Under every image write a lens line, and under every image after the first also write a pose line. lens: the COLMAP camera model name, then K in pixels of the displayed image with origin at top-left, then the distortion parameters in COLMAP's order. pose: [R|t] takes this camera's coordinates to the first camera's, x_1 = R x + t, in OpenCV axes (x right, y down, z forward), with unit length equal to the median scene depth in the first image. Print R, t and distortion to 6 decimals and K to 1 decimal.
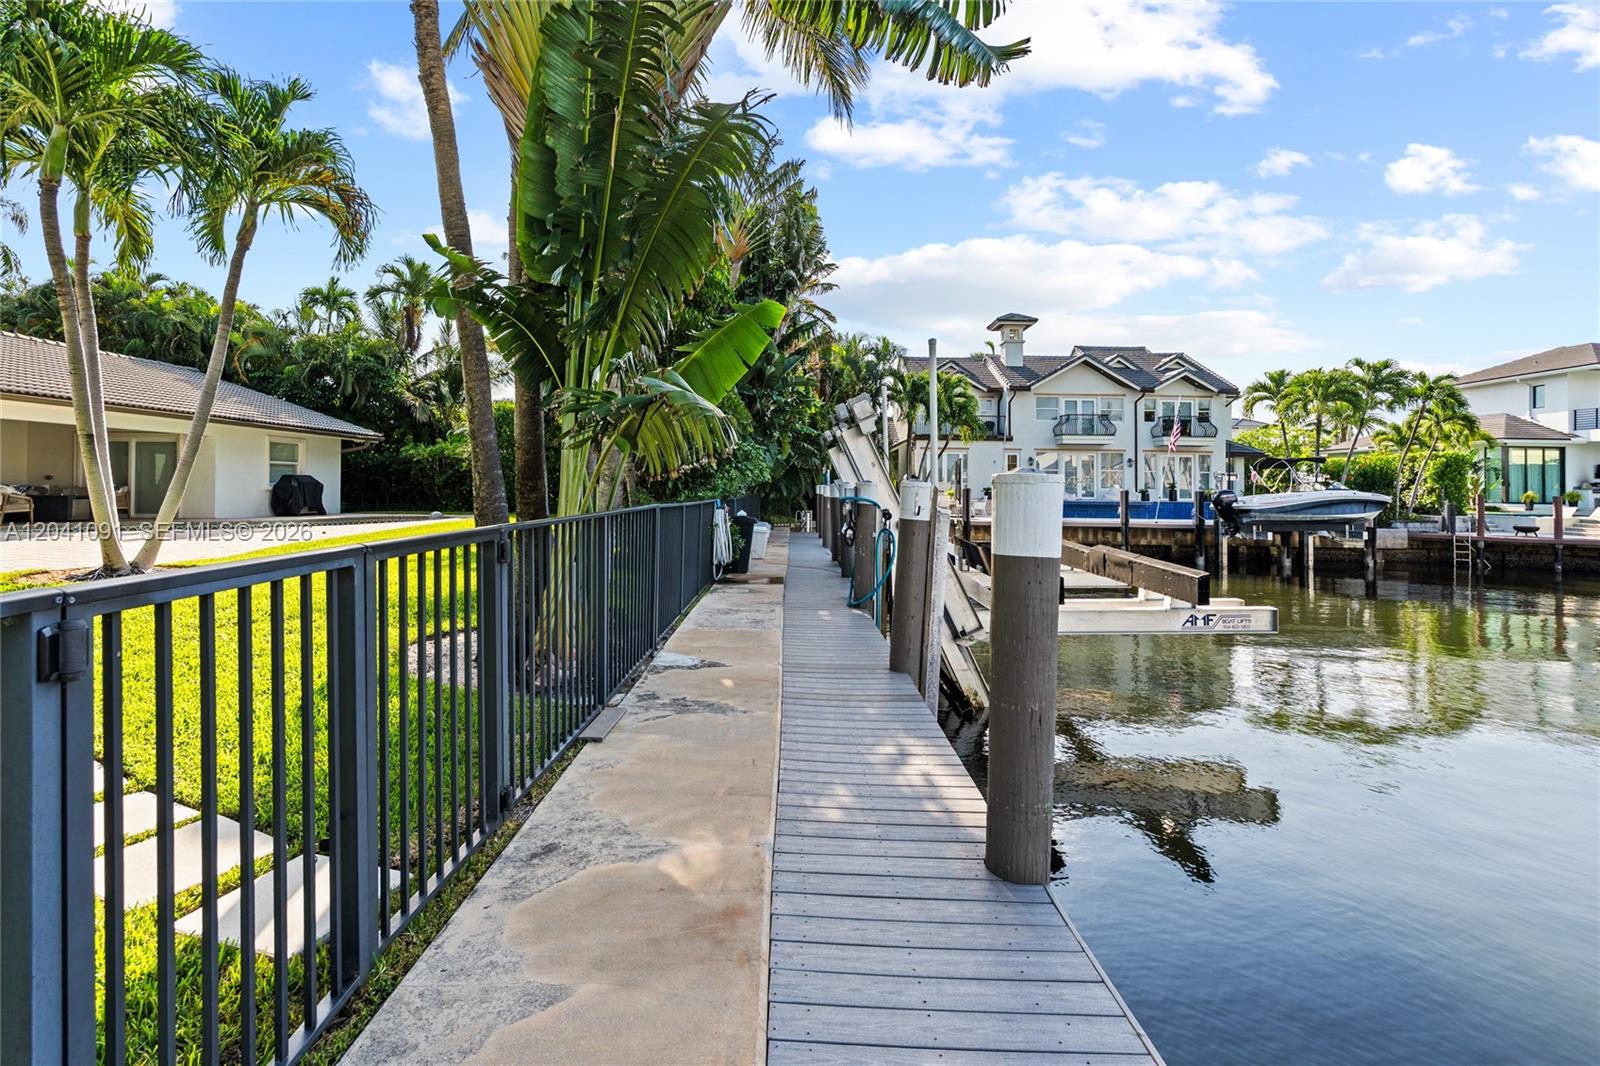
lens RADIAL K [[740.1, 0, 805.8], [0, 740.1, 500.2], [0, 0, 1]] dist [0.008076, 0.000077]
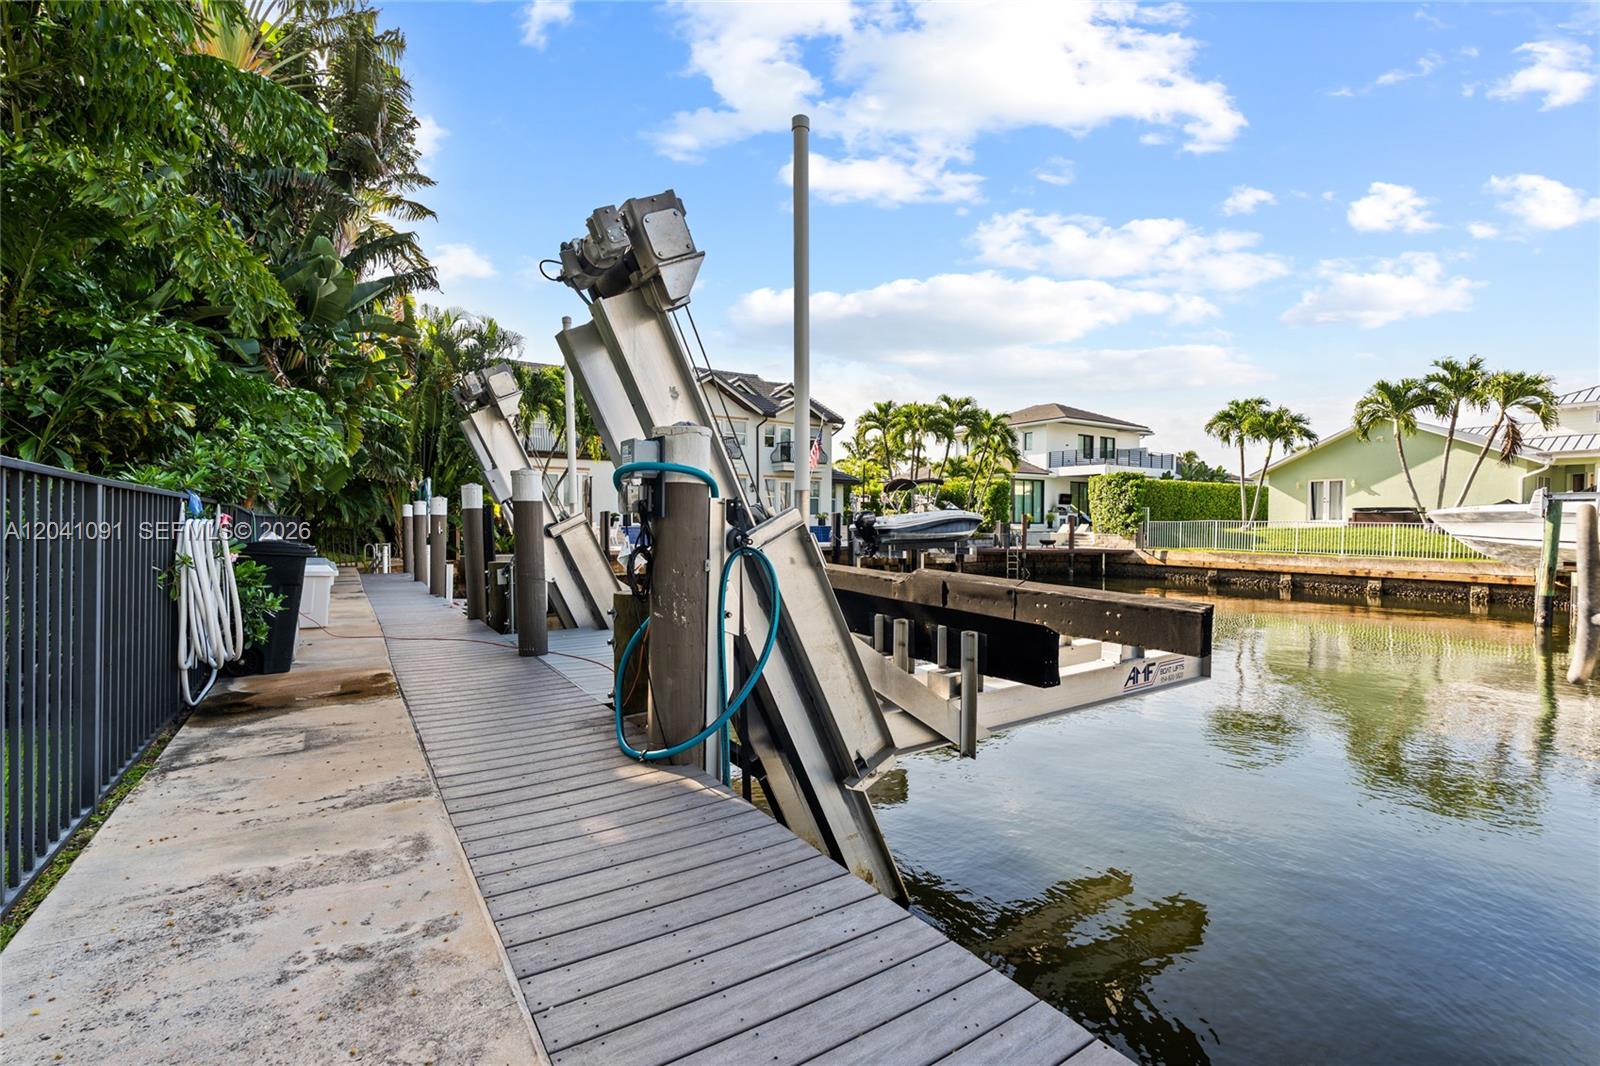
lens RADIAL K [[728.5, 0, 812.8], [0, 728.5, 535.0], [0, 0, 1]] dist [0.000285, -0.000294]
pose [[0.849191, -0.022501, 0.527607, -0.015730], [0.020876, 0.999741, 0.009035, 0.007619], [-0.527674, 0.003342, 0.849441, 0.174826]]
